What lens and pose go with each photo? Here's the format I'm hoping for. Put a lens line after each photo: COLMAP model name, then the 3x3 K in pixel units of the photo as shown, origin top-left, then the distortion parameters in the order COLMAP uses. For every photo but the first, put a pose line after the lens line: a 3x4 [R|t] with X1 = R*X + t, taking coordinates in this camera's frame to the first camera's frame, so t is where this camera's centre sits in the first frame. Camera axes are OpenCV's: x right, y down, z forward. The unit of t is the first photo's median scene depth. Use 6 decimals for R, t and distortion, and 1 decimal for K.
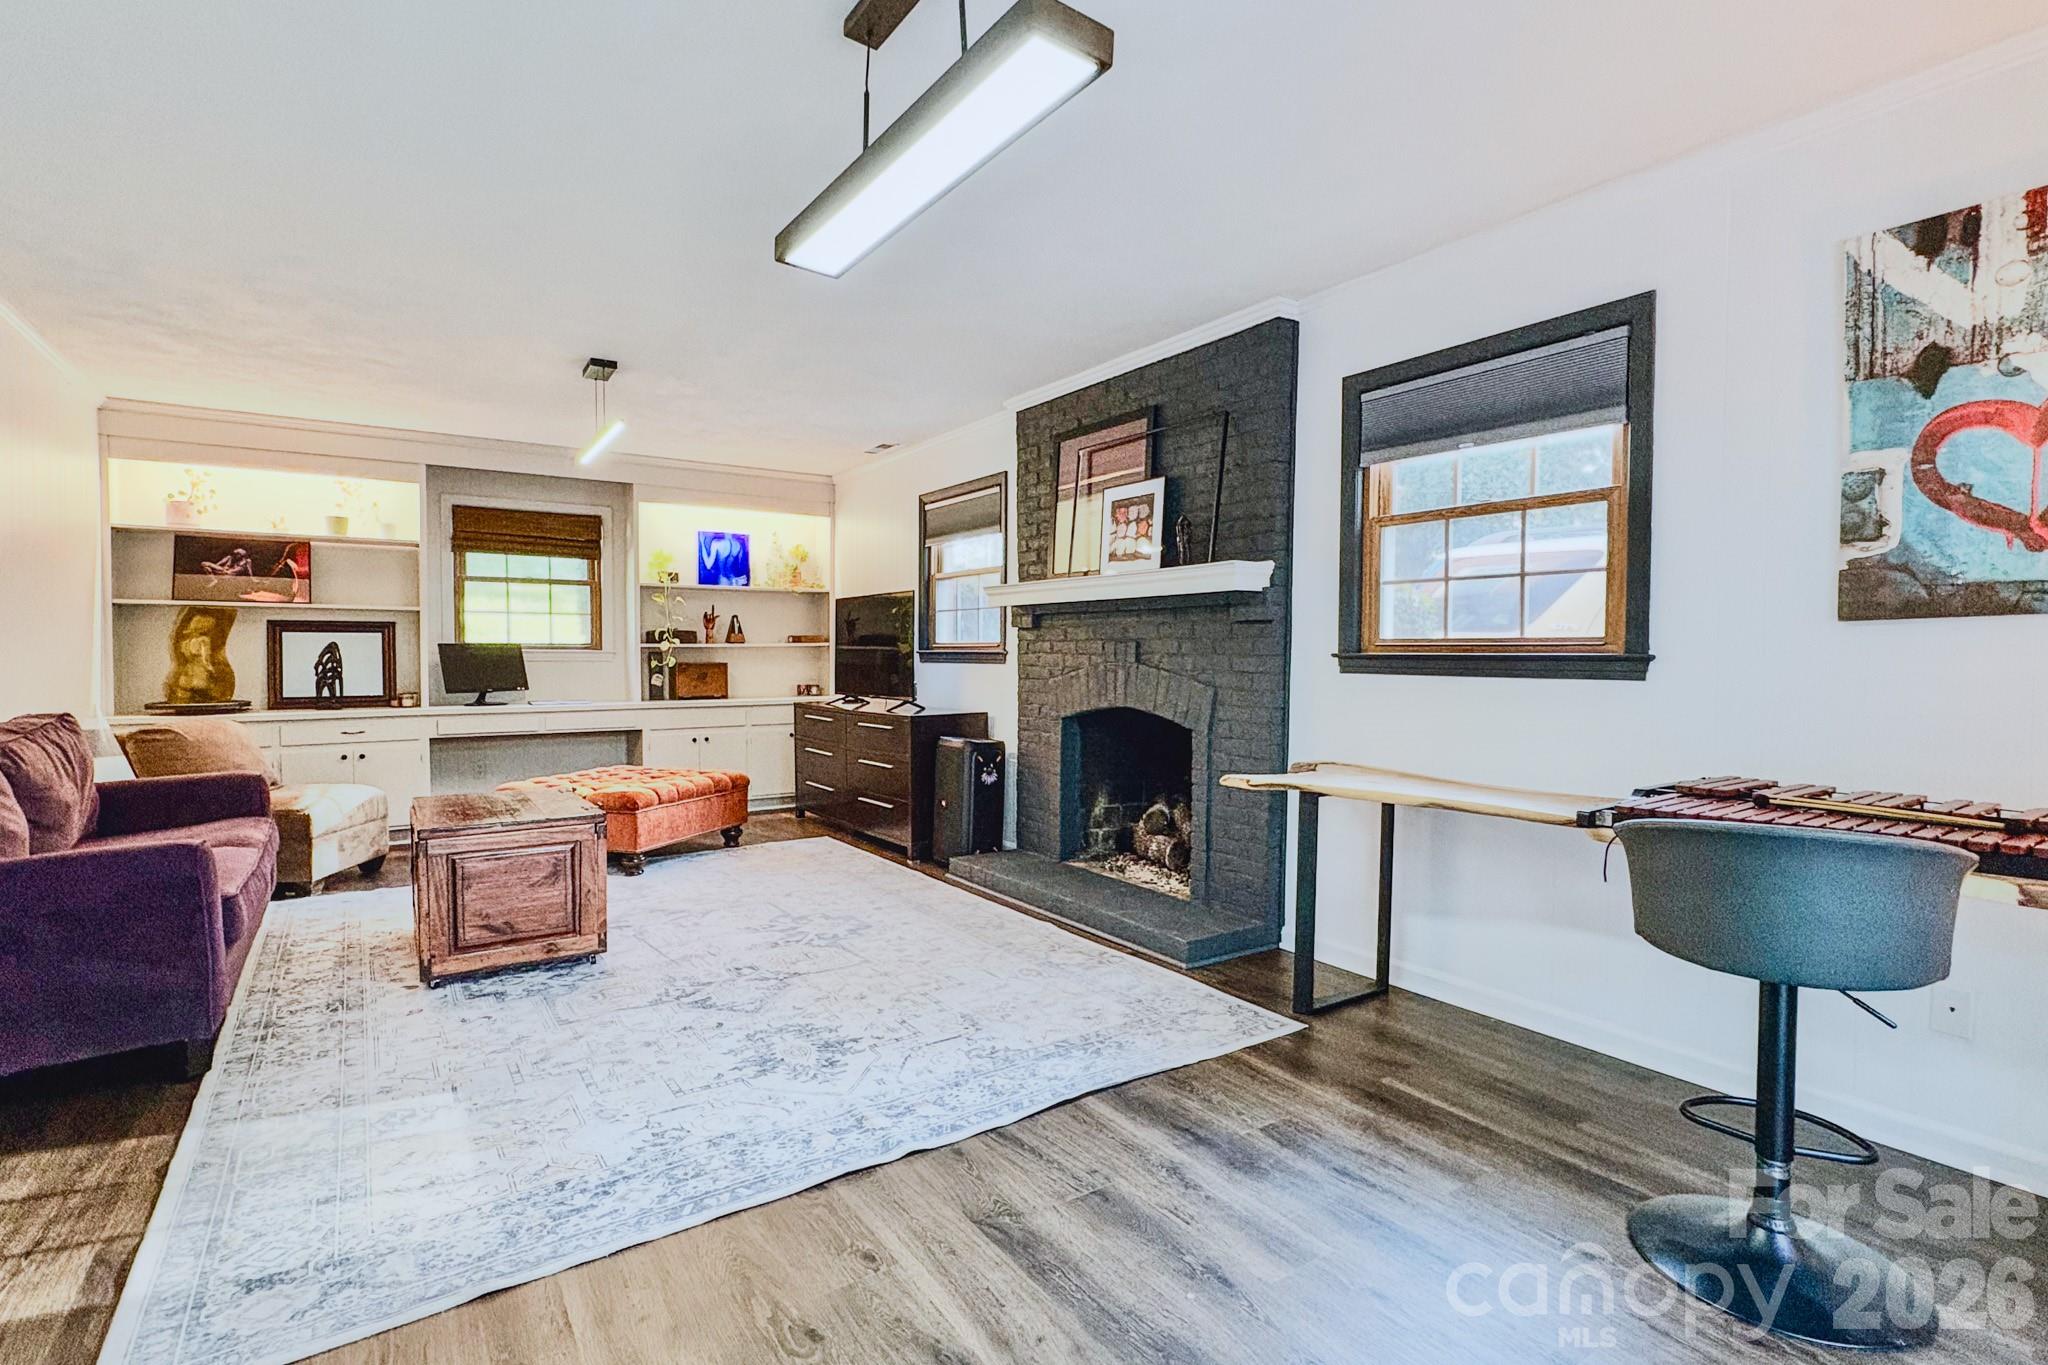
lens RADIAL K [[952.9, 0, 1014.5], [0, 952.9, 674.9], [0, 0, 1]] dist [0.000554, -0.000384]
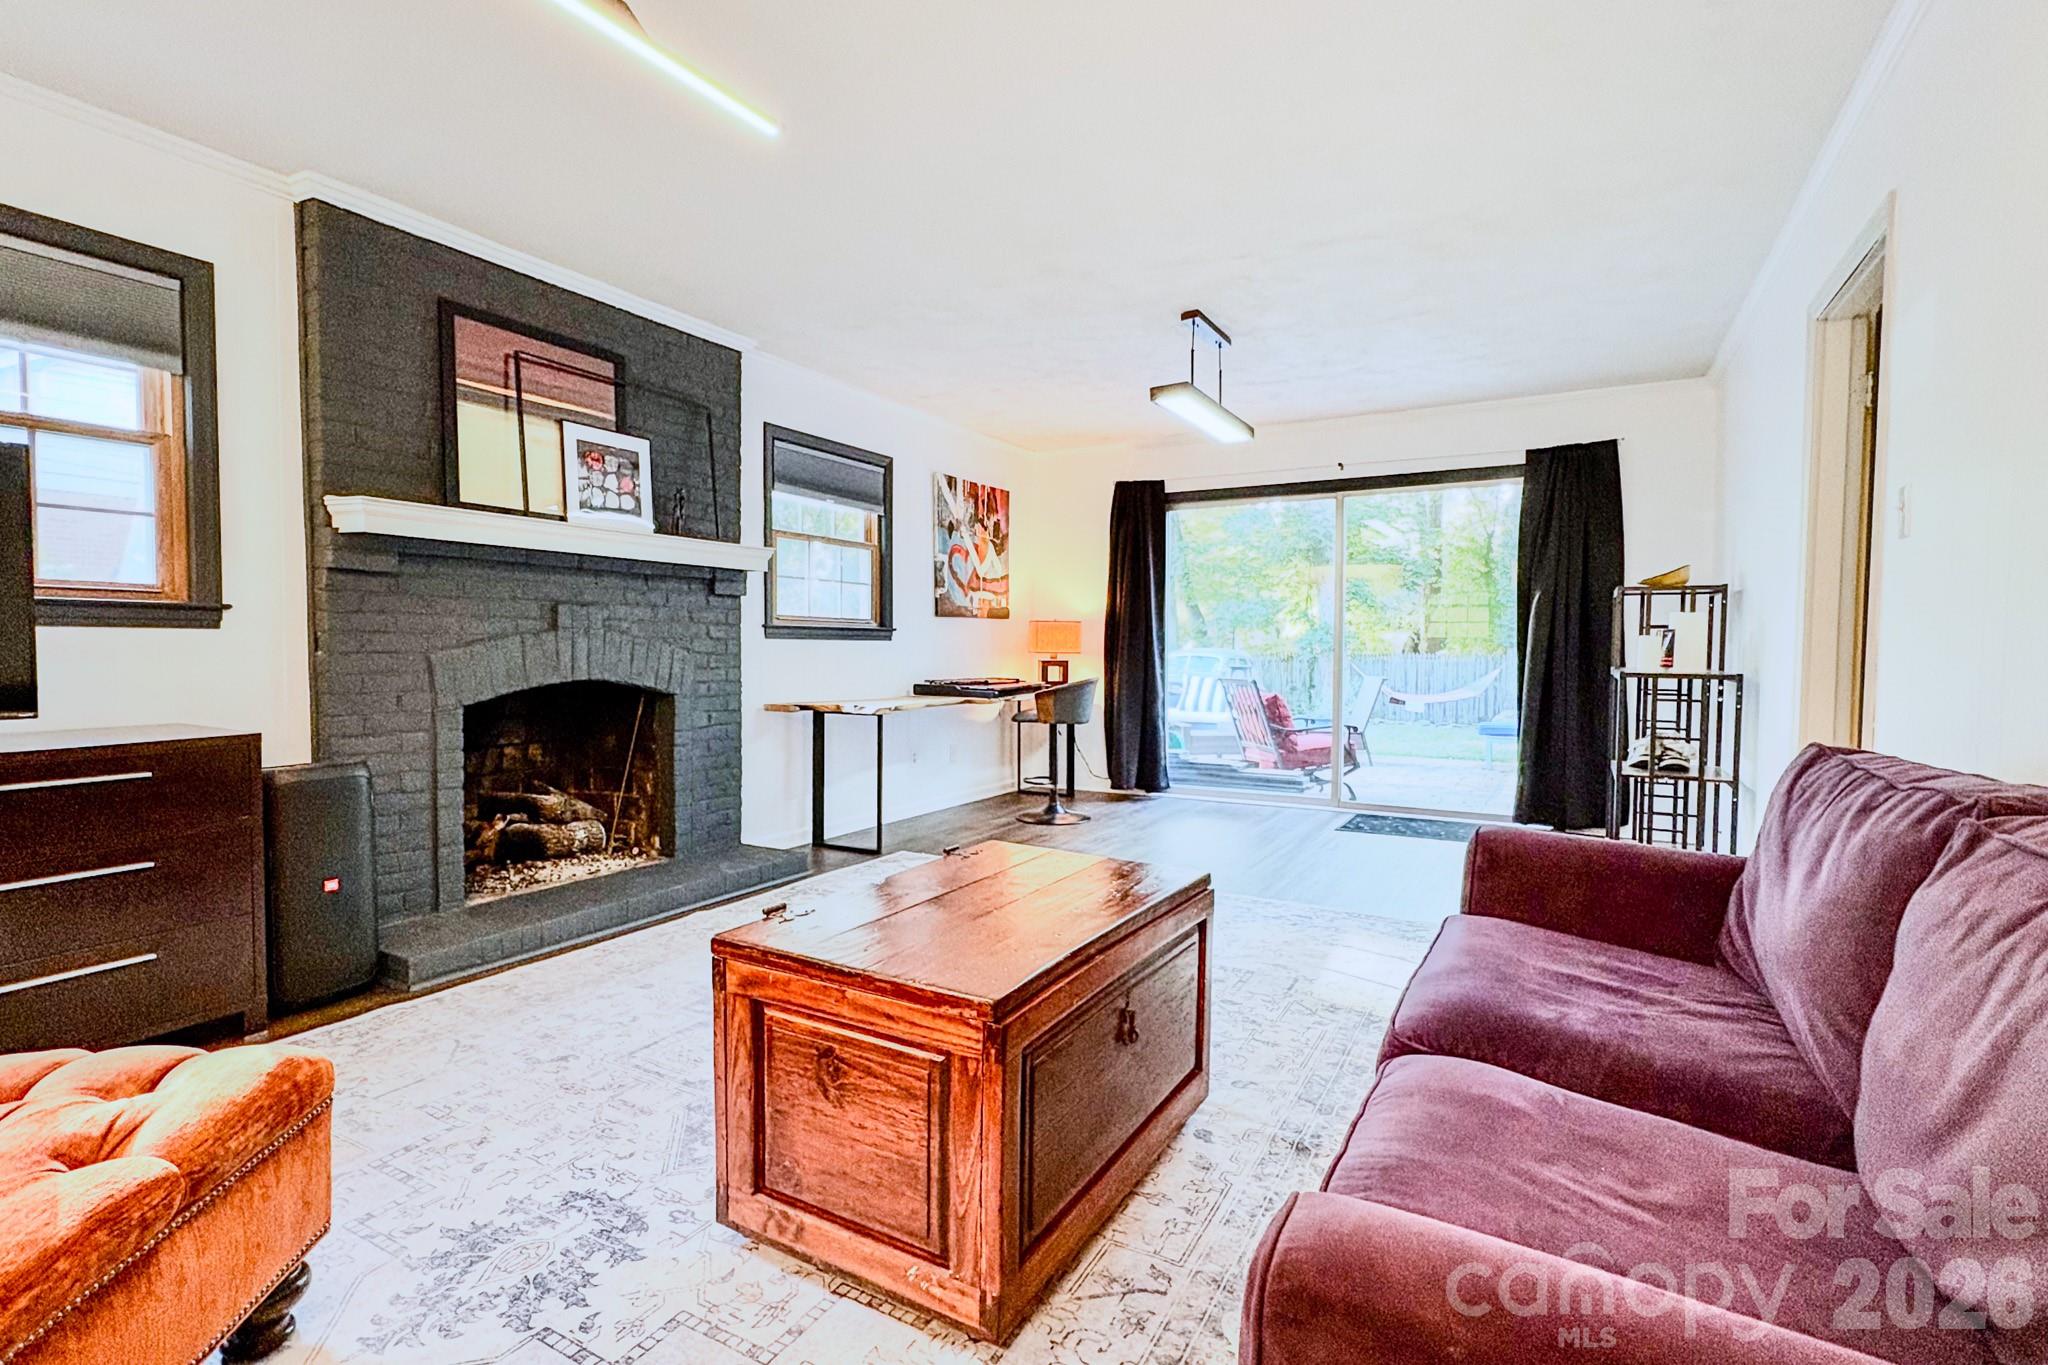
lens RADIAL K [[952.9, 0, 1014.9], [0, 952.9, 689.4], [0, 0, 1]] dist [0.000554, -0.000384]
pose [[-0.427265, -0.035469, 0.903430, -1.054102], [0.025055, 0.998382, 0.051046, 0.009500], [-0.903779, 0.044445, -0.425685, 1.273521]]
